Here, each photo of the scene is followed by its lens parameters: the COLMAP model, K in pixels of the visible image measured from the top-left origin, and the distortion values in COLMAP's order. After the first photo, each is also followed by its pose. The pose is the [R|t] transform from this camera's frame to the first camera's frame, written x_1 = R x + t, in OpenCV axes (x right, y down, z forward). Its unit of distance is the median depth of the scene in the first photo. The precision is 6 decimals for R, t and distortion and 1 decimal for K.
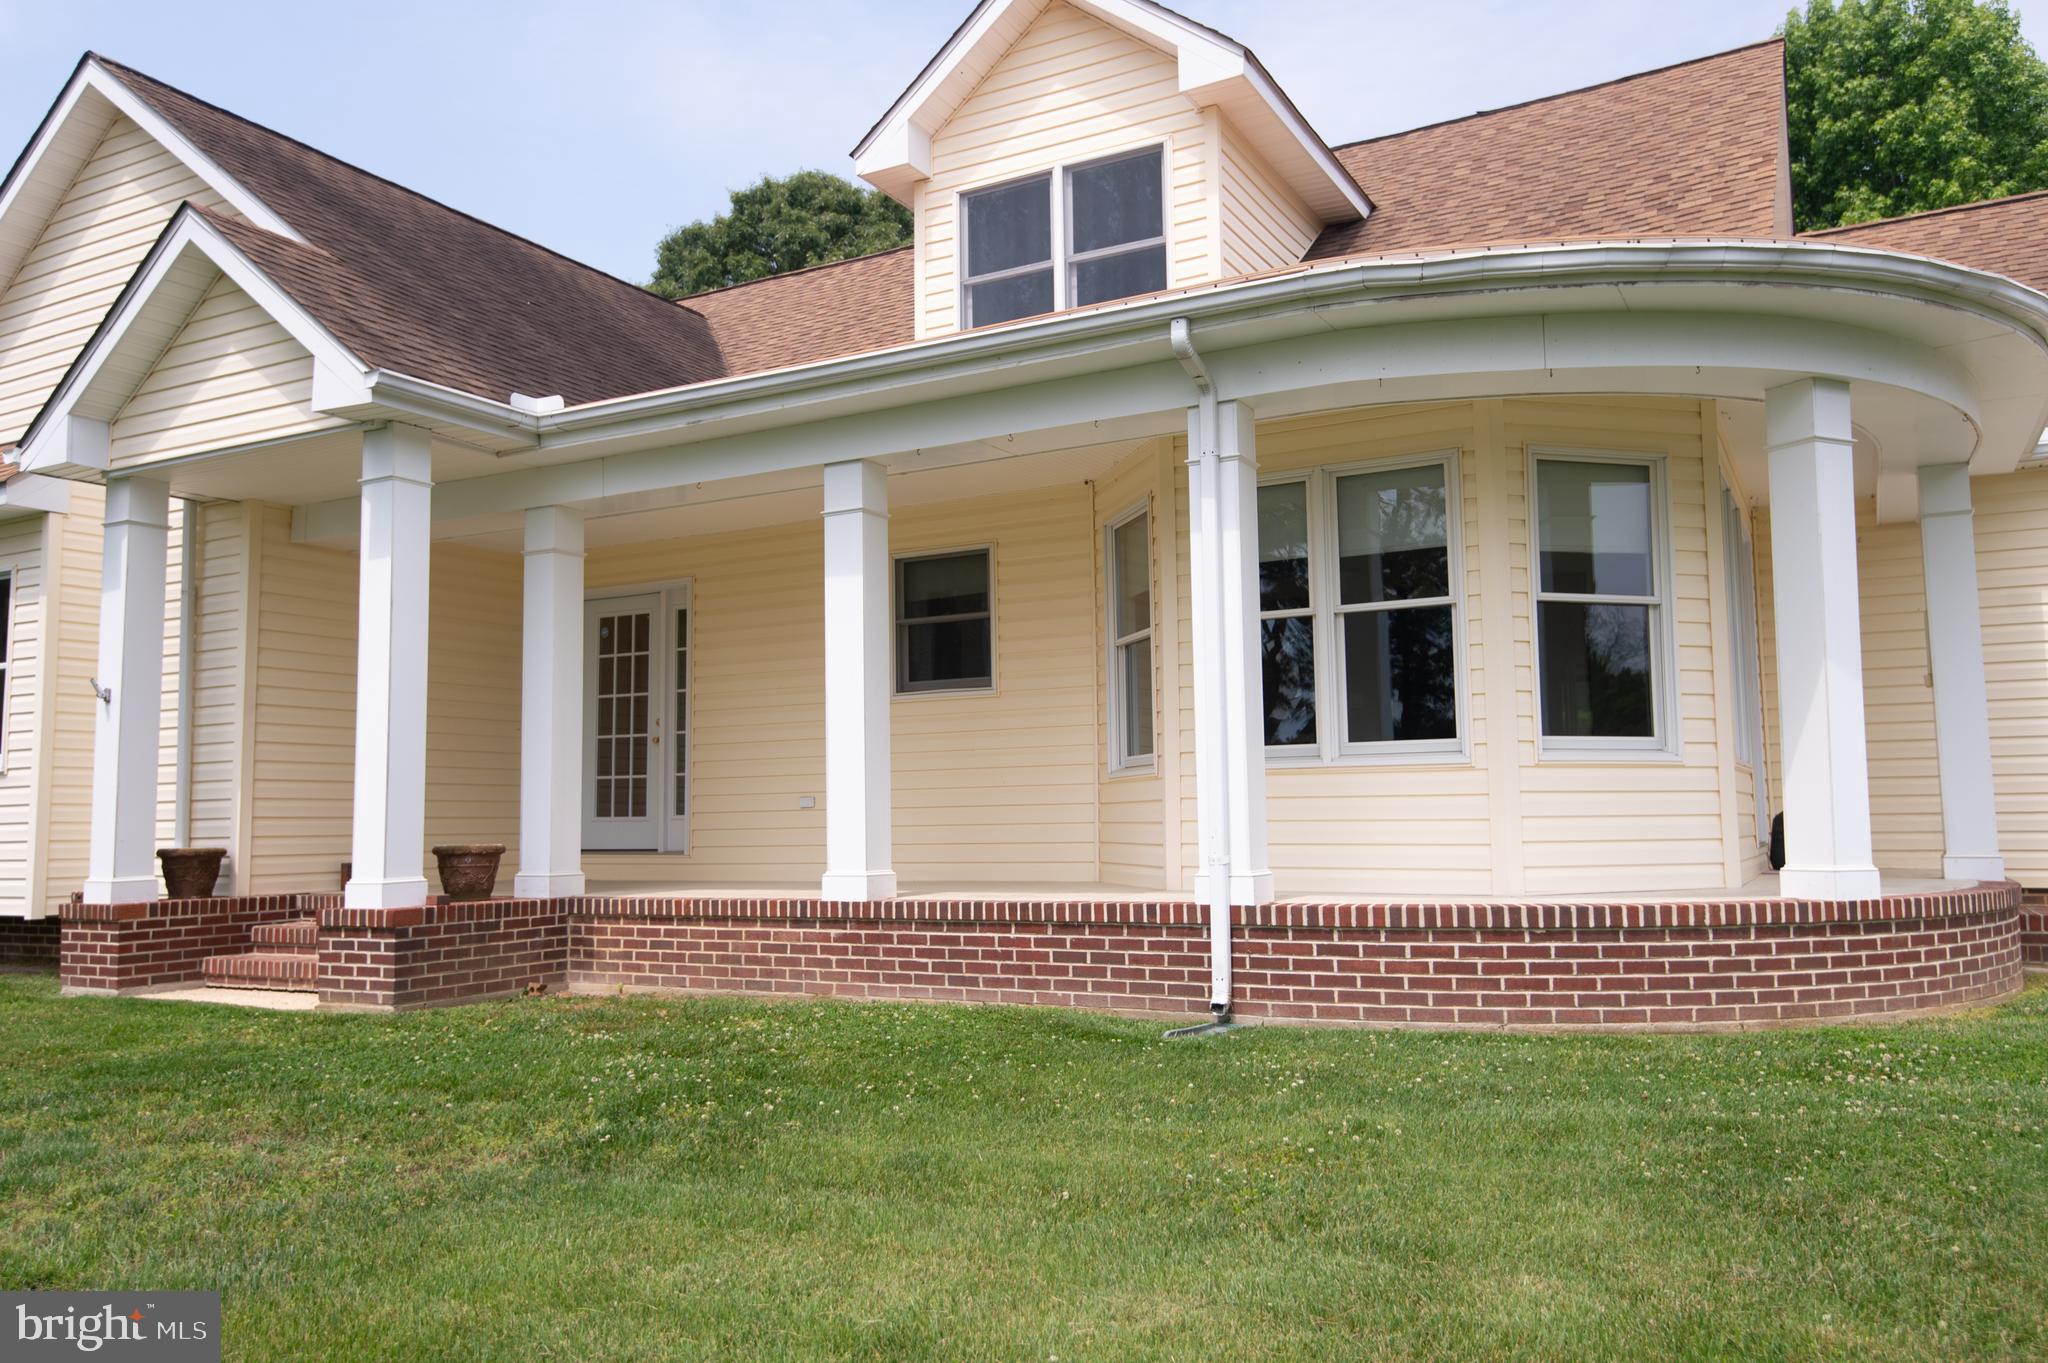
lens RADIAL K [[1547.6, 0, 1024.0], [0, 1547.6, 681.5], [0, 0, 1]] dist [0.008881, -0.004817]
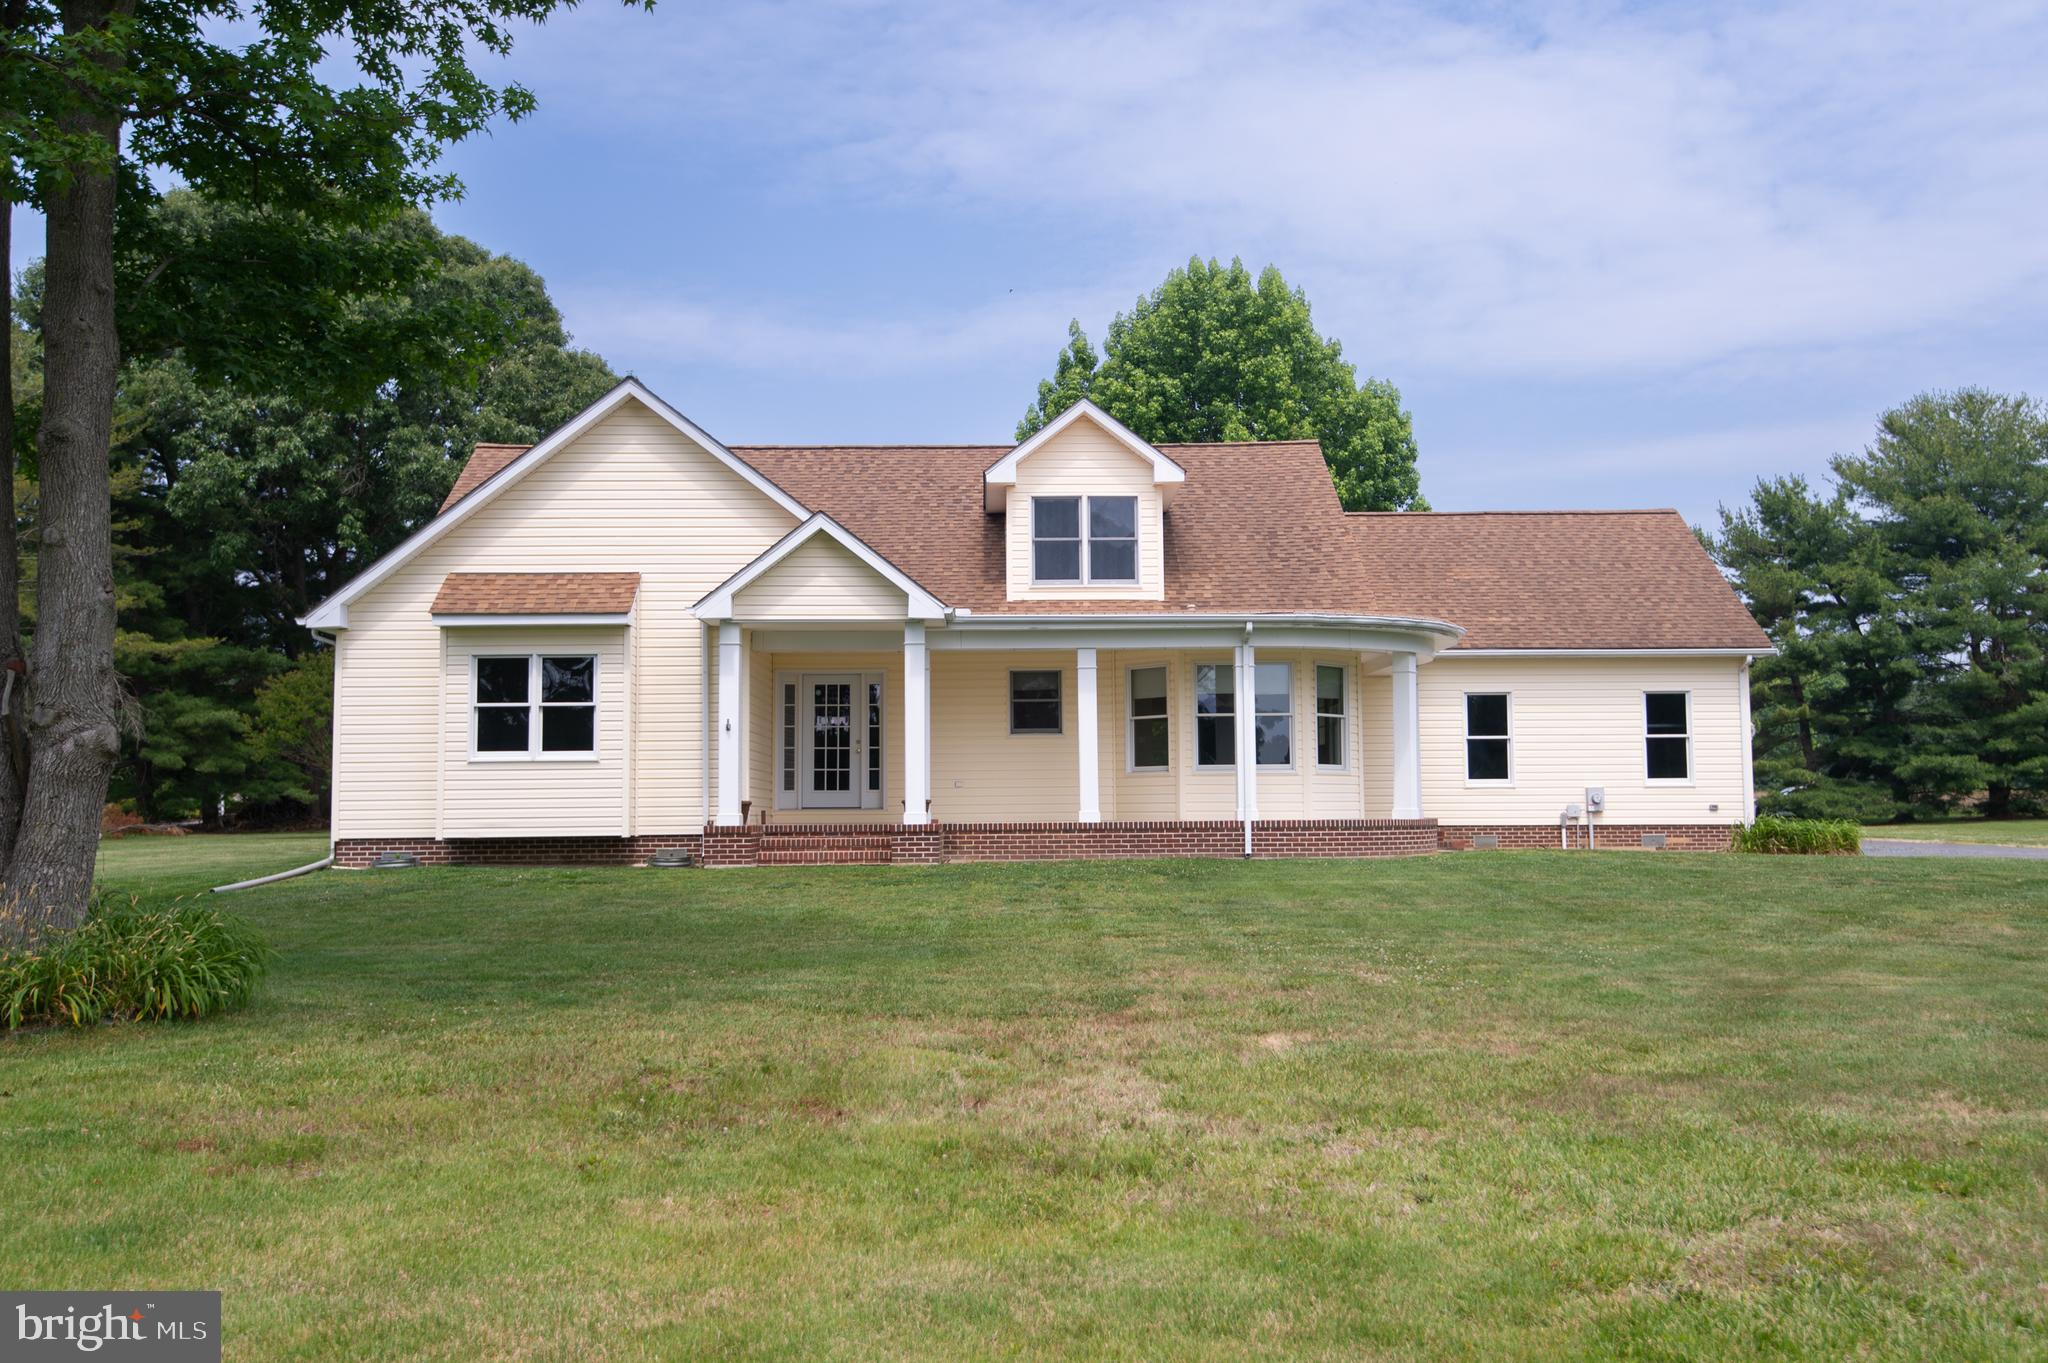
lens RADIAL K [[1727.3, 0, 1024.0], [0, 1727.3, 681.5], [0, 0, 1]] dist [0.013888, 0.001002]
pose [[0.870629, 0.044304, 0.489941, -1.417943], [-0.049460, 0.998773, -0.002425, -0.068537], [-0.489447, -0.022121, 0.871752, -1.251508]]
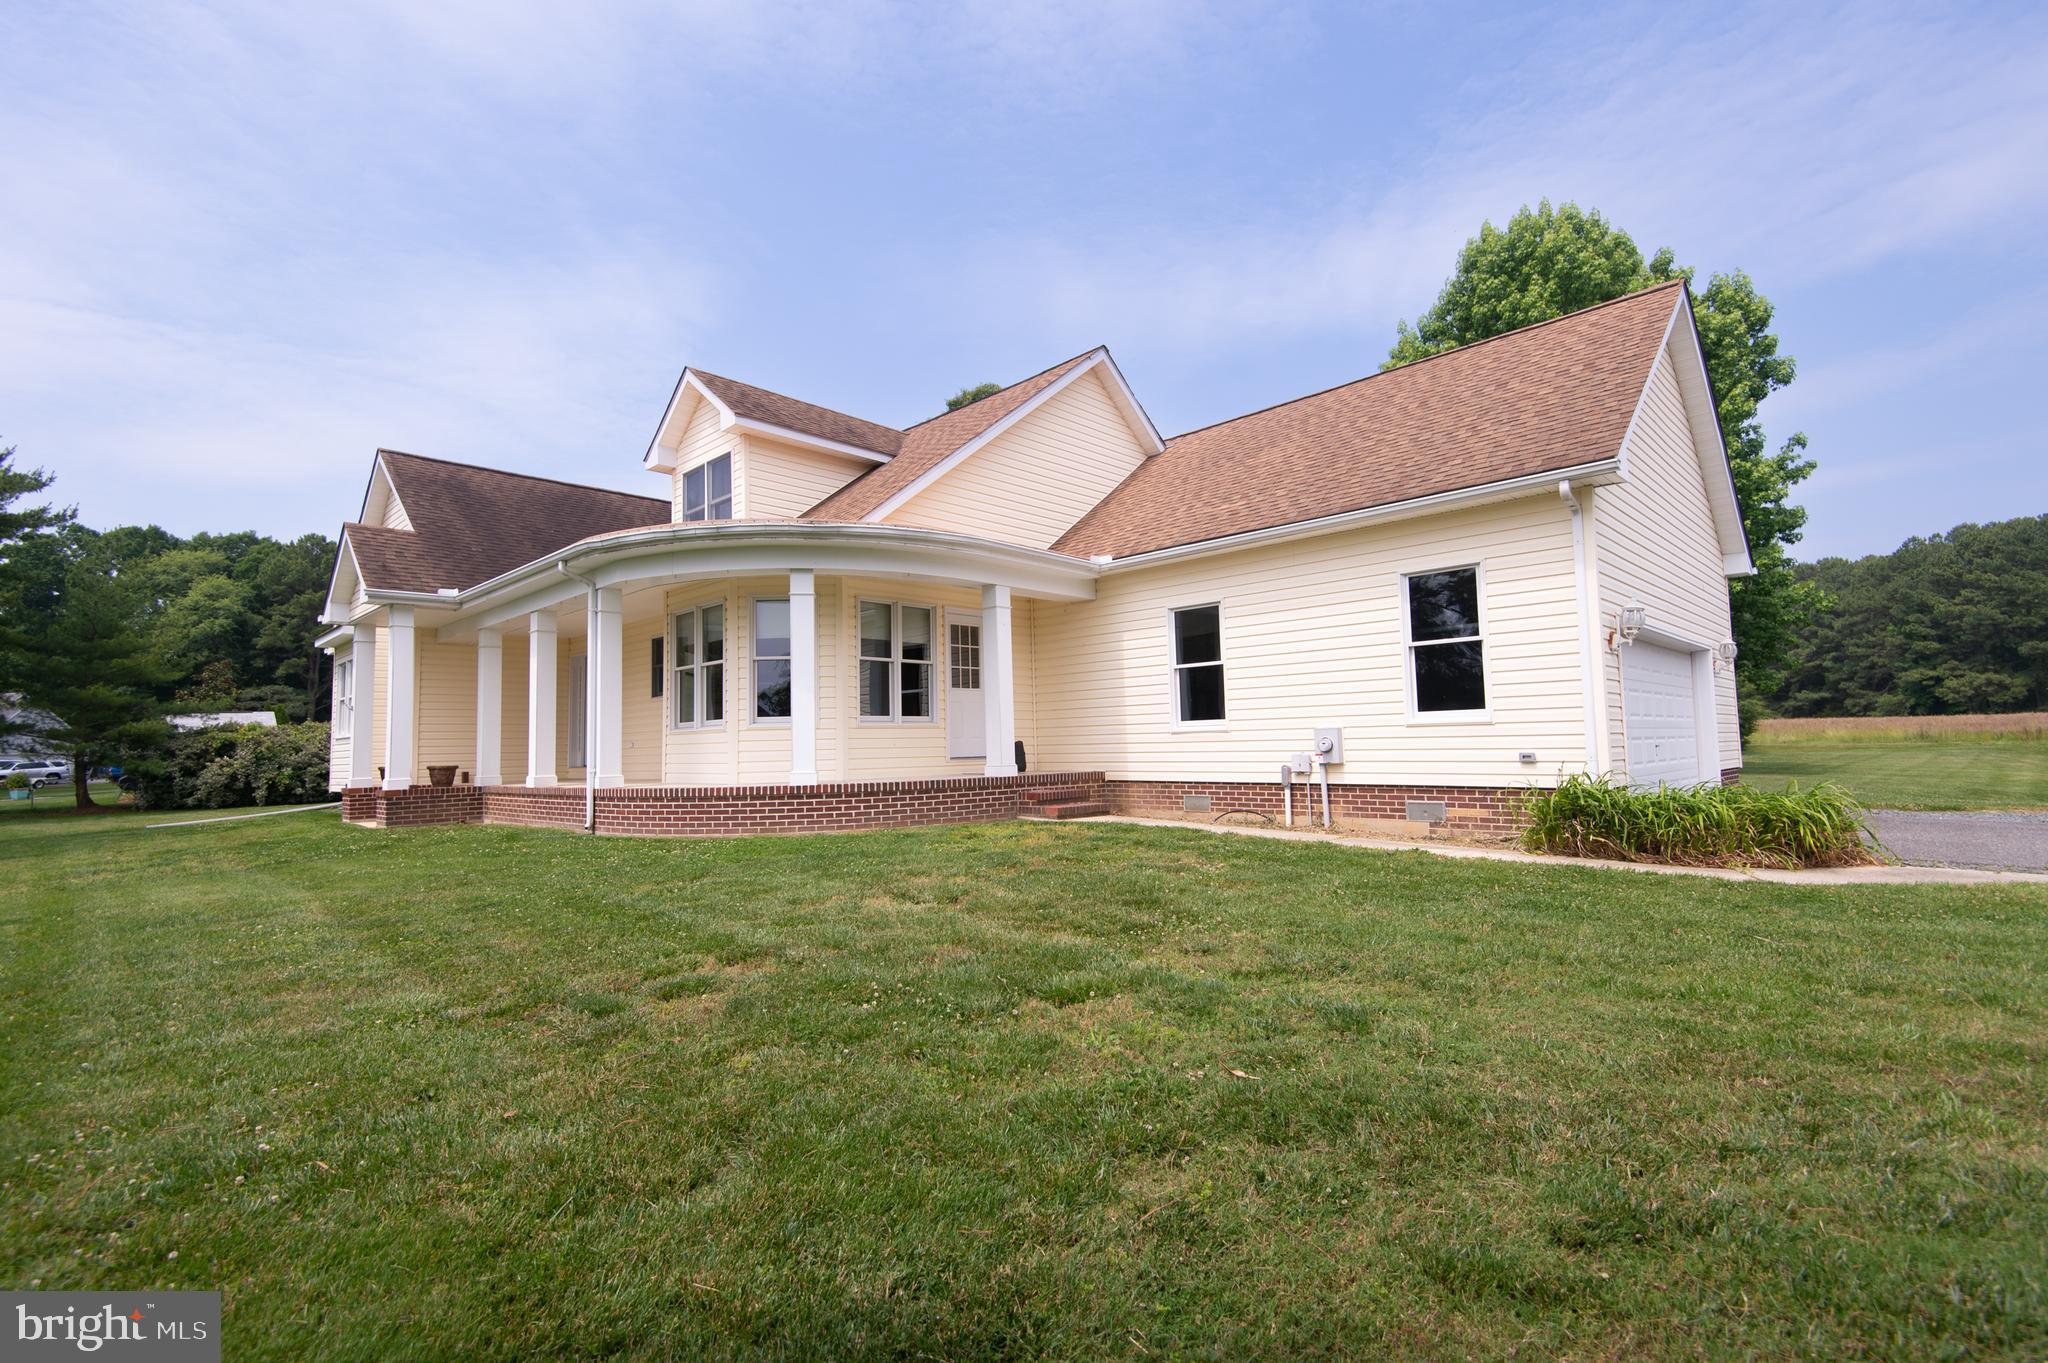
lens RADIAL K [[932.5, 0, 1024.0], [0, 932.5, 681.5], [0, 0, 1]] dist [0.016844, -0.000147]
pose [[0.965249, -0.028748, -0.259746, 0.922785], [0.035605, 0.999130, 0.021730, -0.030272], [0.258895, -0.030223, 0.965433, -0.230978]]
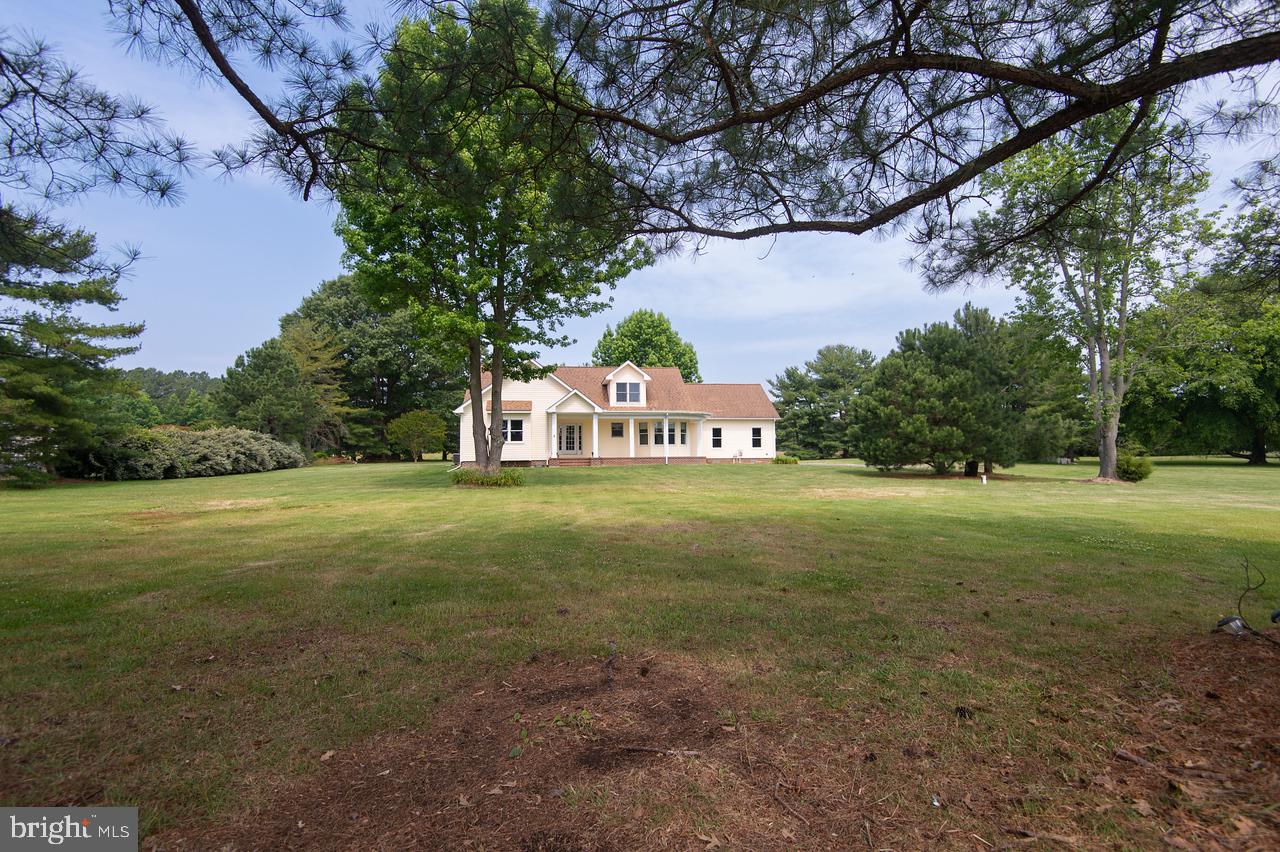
lens RADIAL K [[564.7, 0, 640.0], [0, 564.7, 426.0], [0, 0, 1]] dist [-0.001111, -0.000187]
pose [[0.796419, 0.040059, 0.603417, -2.298419], [-0.056397, 0.998375, 0.008156, -0.112013], [-0.602109, -0.040526, 0.797384, -2.092041]]
